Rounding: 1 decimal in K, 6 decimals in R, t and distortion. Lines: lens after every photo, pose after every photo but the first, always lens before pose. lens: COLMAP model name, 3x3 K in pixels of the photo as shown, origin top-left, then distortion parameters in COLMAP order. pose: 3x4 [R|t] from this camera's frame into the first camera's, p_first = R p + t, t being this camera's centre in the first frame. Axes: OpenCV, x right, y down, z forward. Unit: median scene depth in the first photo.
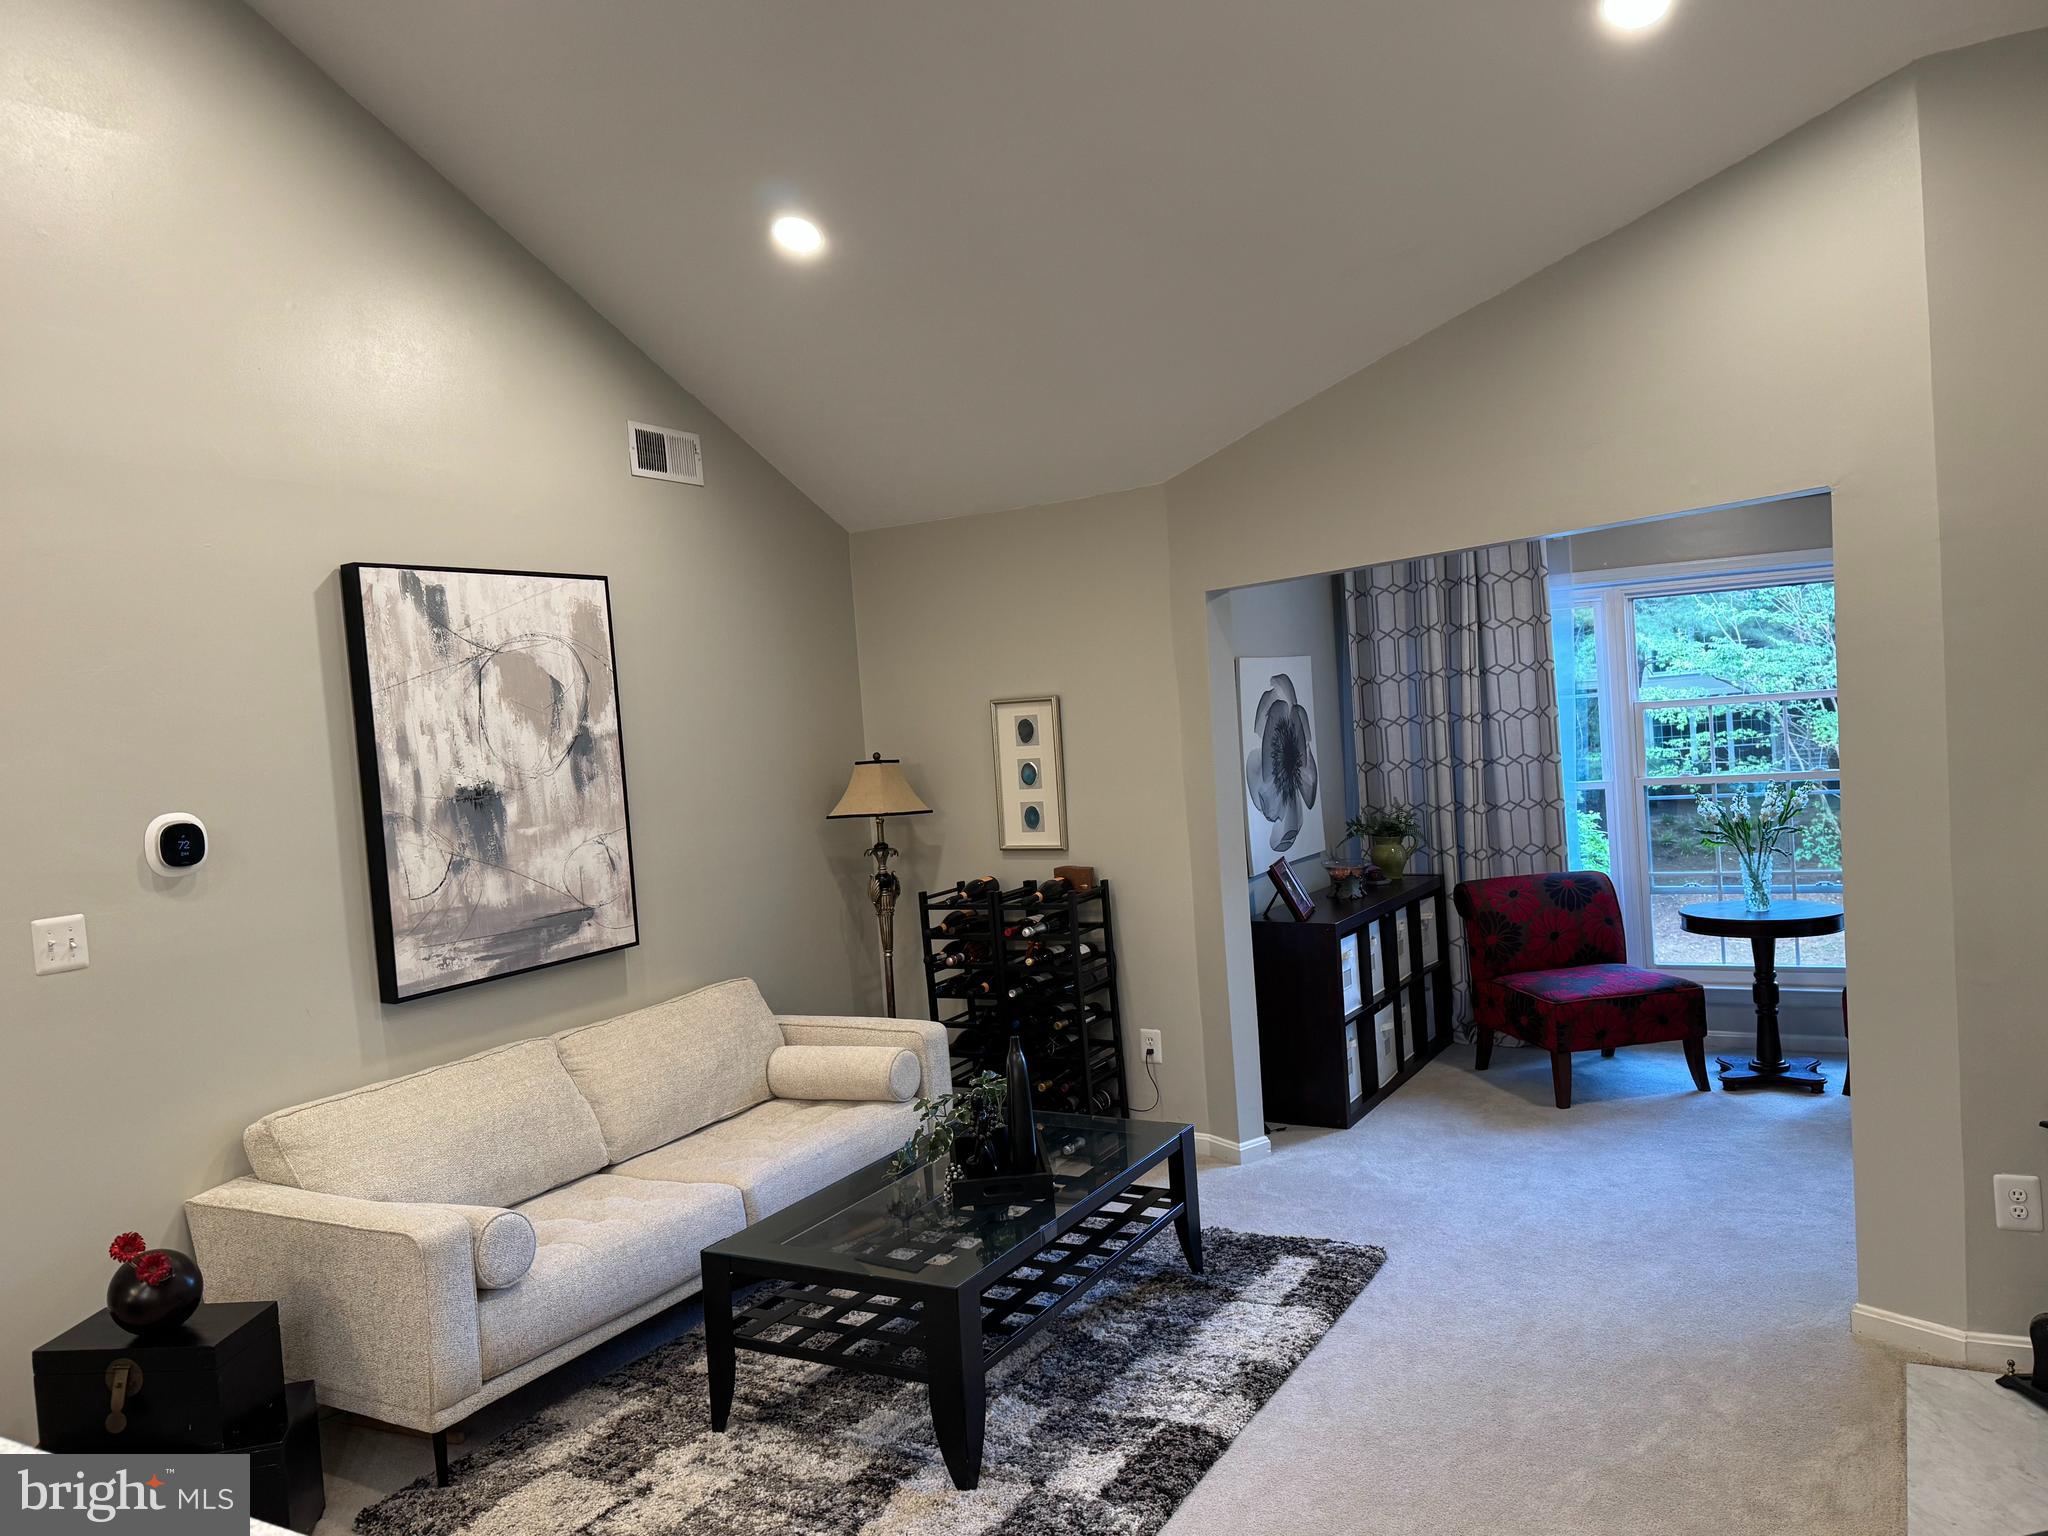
lens RADIAL K [[1492.9, 0, 1040.3], [0, 1492.9, 768.7], [0, 0, 1]] dist [0.119867, -0.135990]
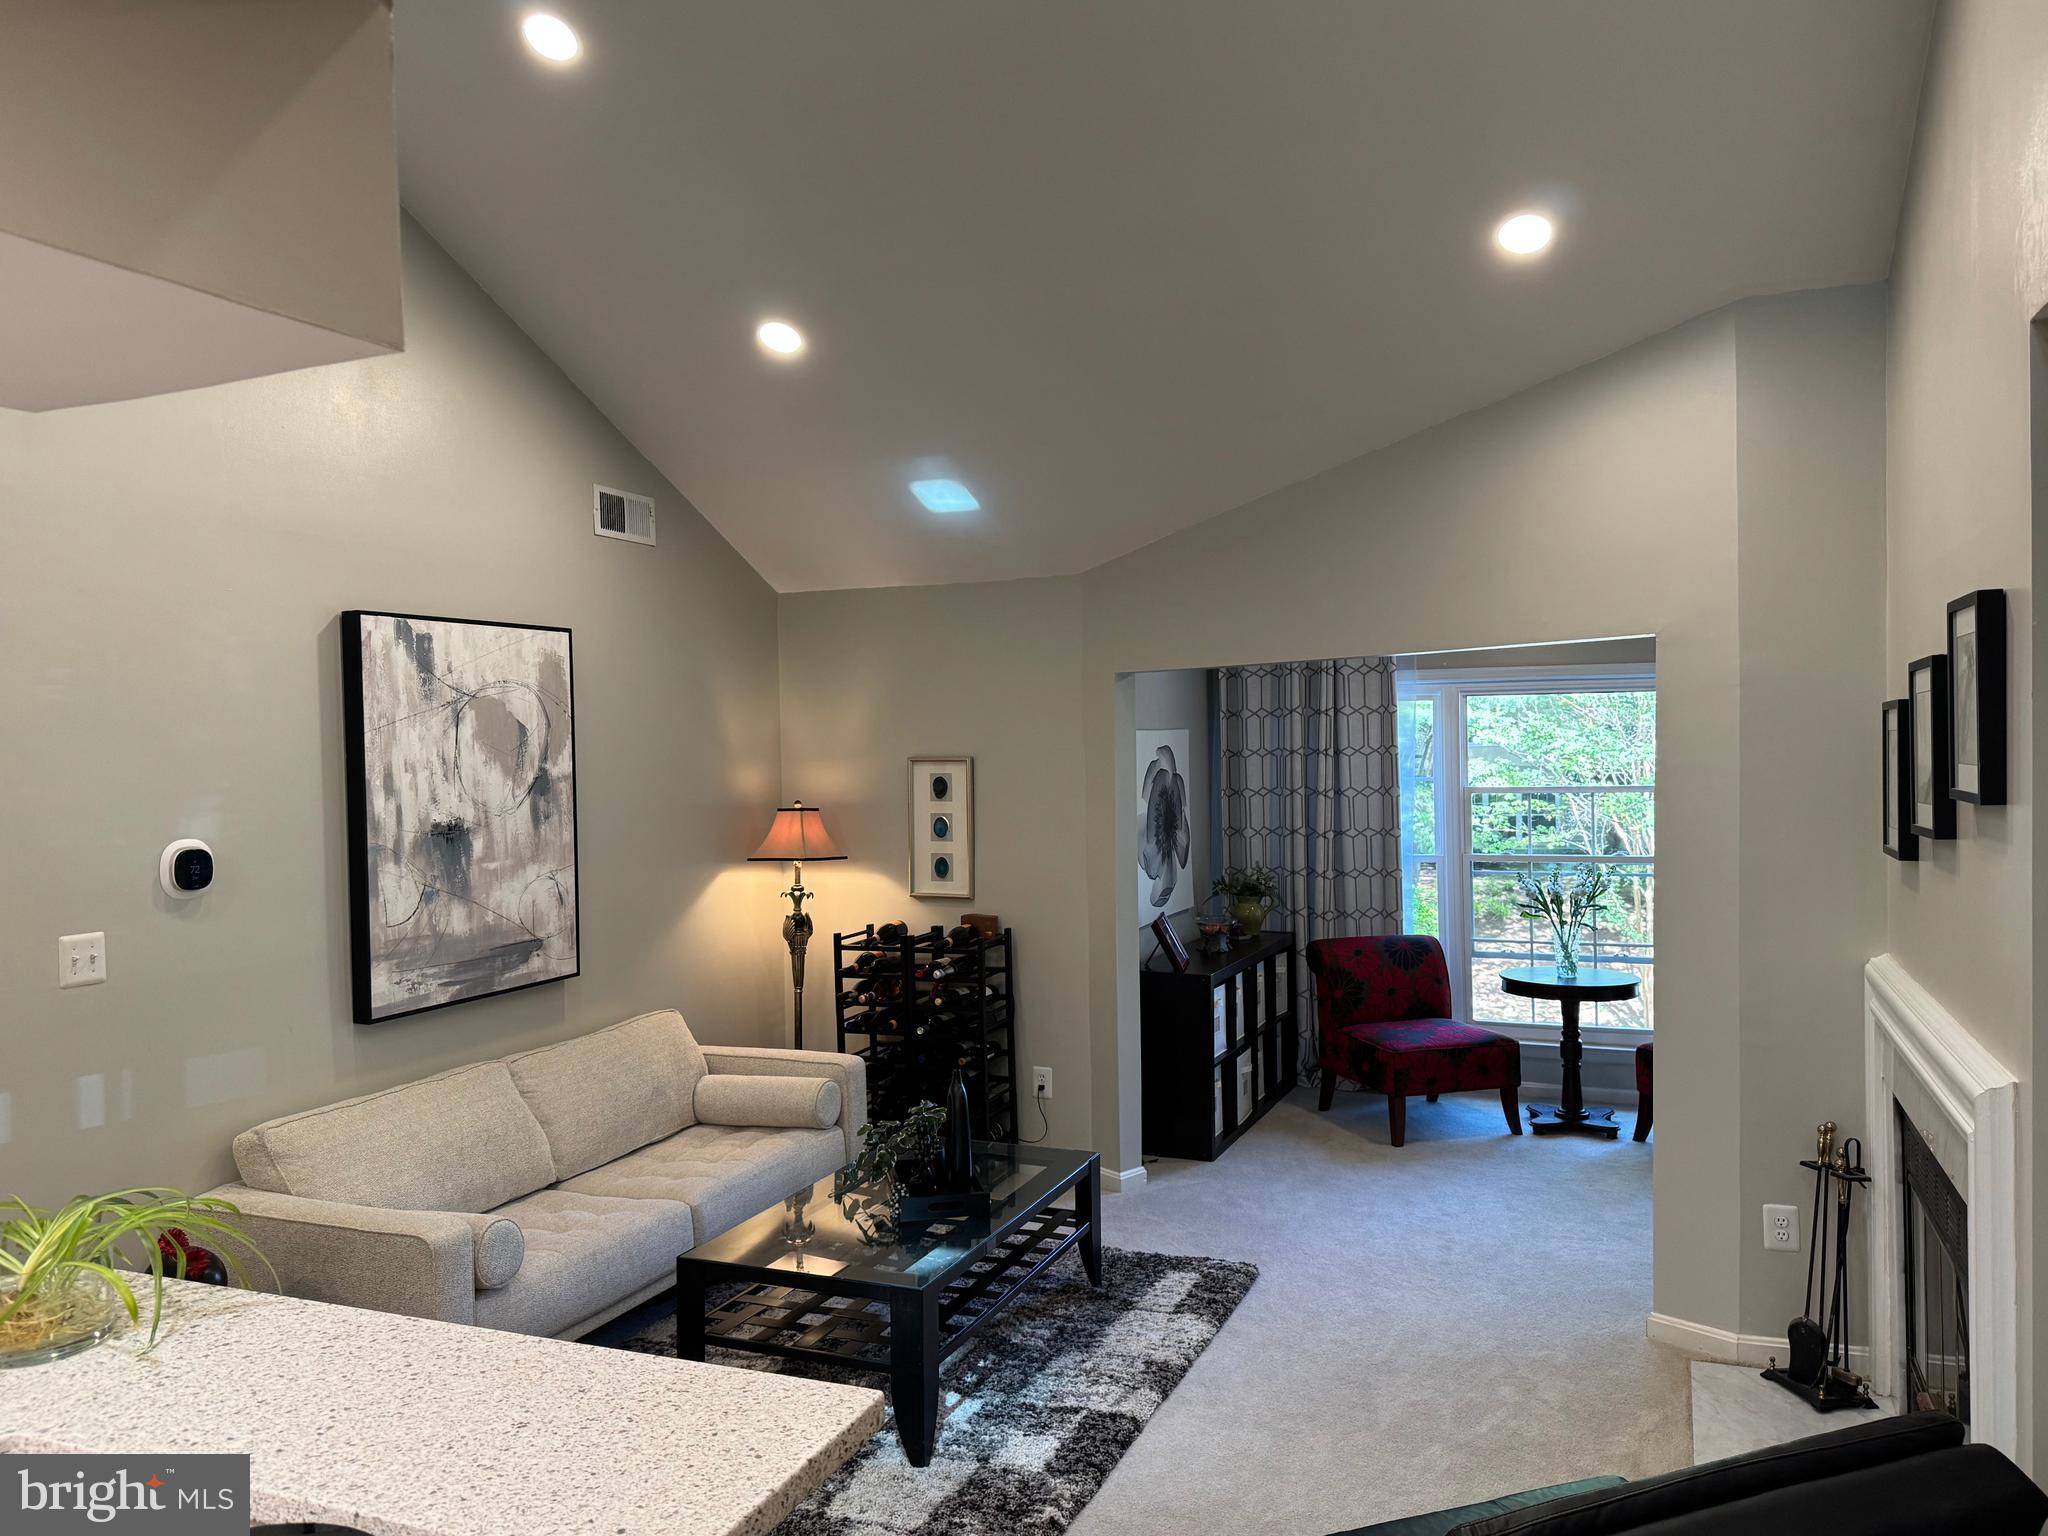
lens RADIAL K [[1497.2, 0, 1042.0], [0, 1497.2, 767.1], [0, 0, 1]] dist [0.180689, -0.278121]
pose [[0.990815, 0.051256, 0.125135, -0.088343], [-0.048004, 0.998430, -0.028870, -0.014889], [-0.126418, 0.022598, 0.991720, -0.113172]]
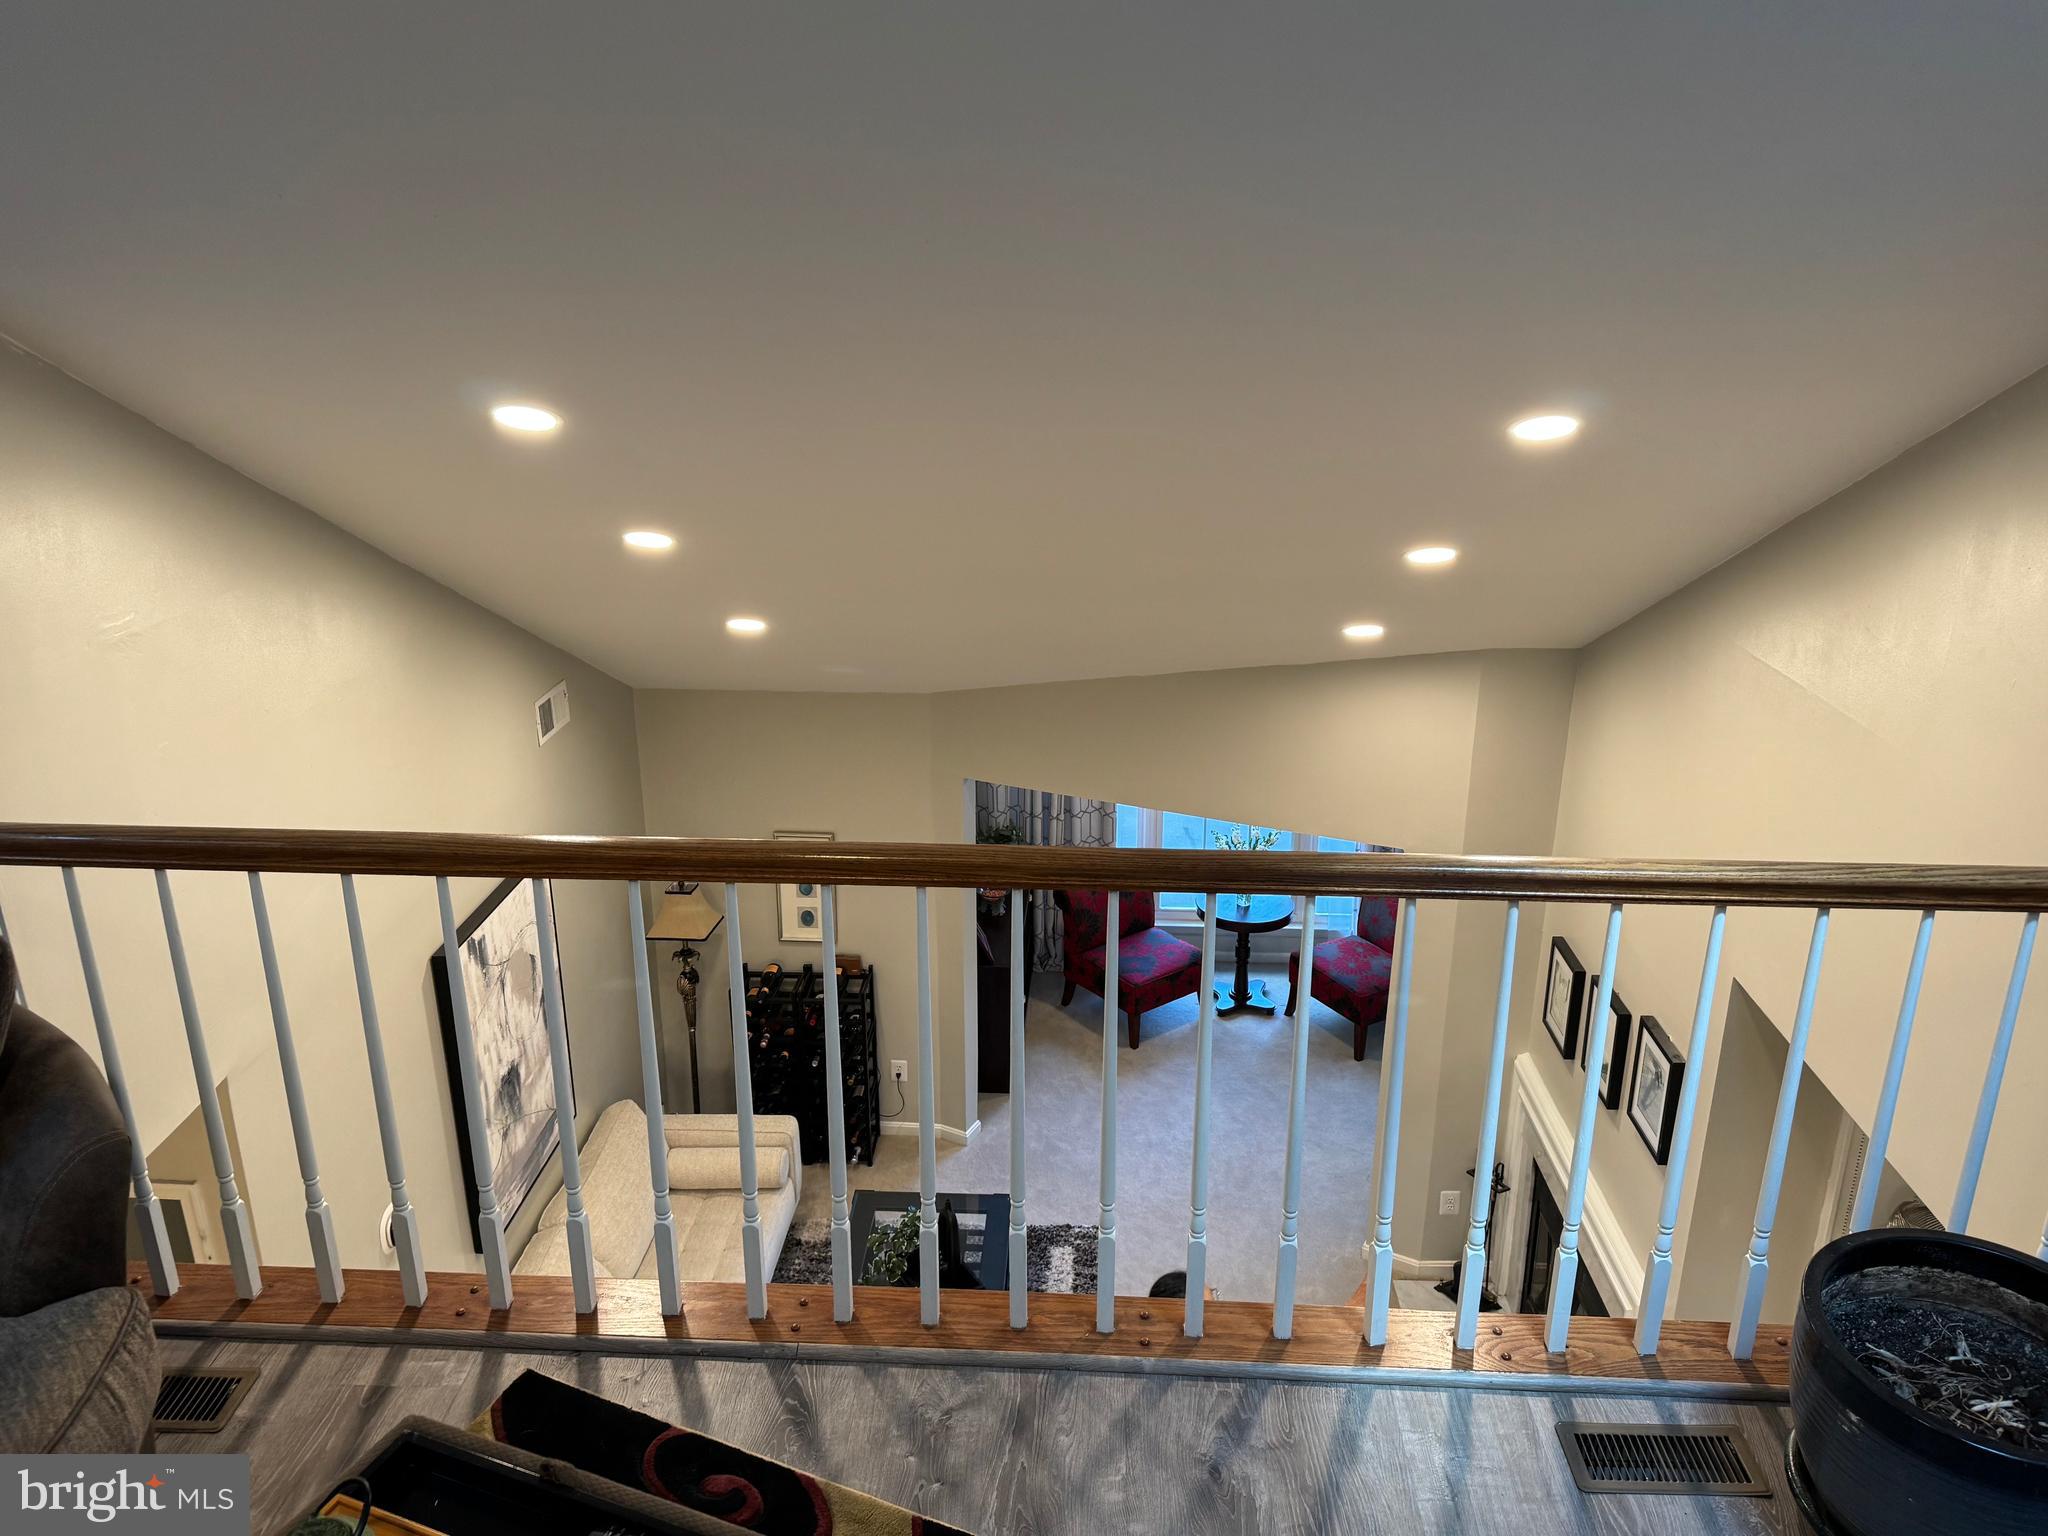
lens RADIAL K [[1463.7, 0, 1024.0], [0, 1463.7, 768.0], [0, 0, 1]] dist [0.128347, -0.207069]
pose [[0.892687, -0.083904, 0.442797, -0.480565], [-0.044325, 0.961408, 0.271533, -0.550268], [-0.448491, -0.262021, 0.854518, -0.185592]]
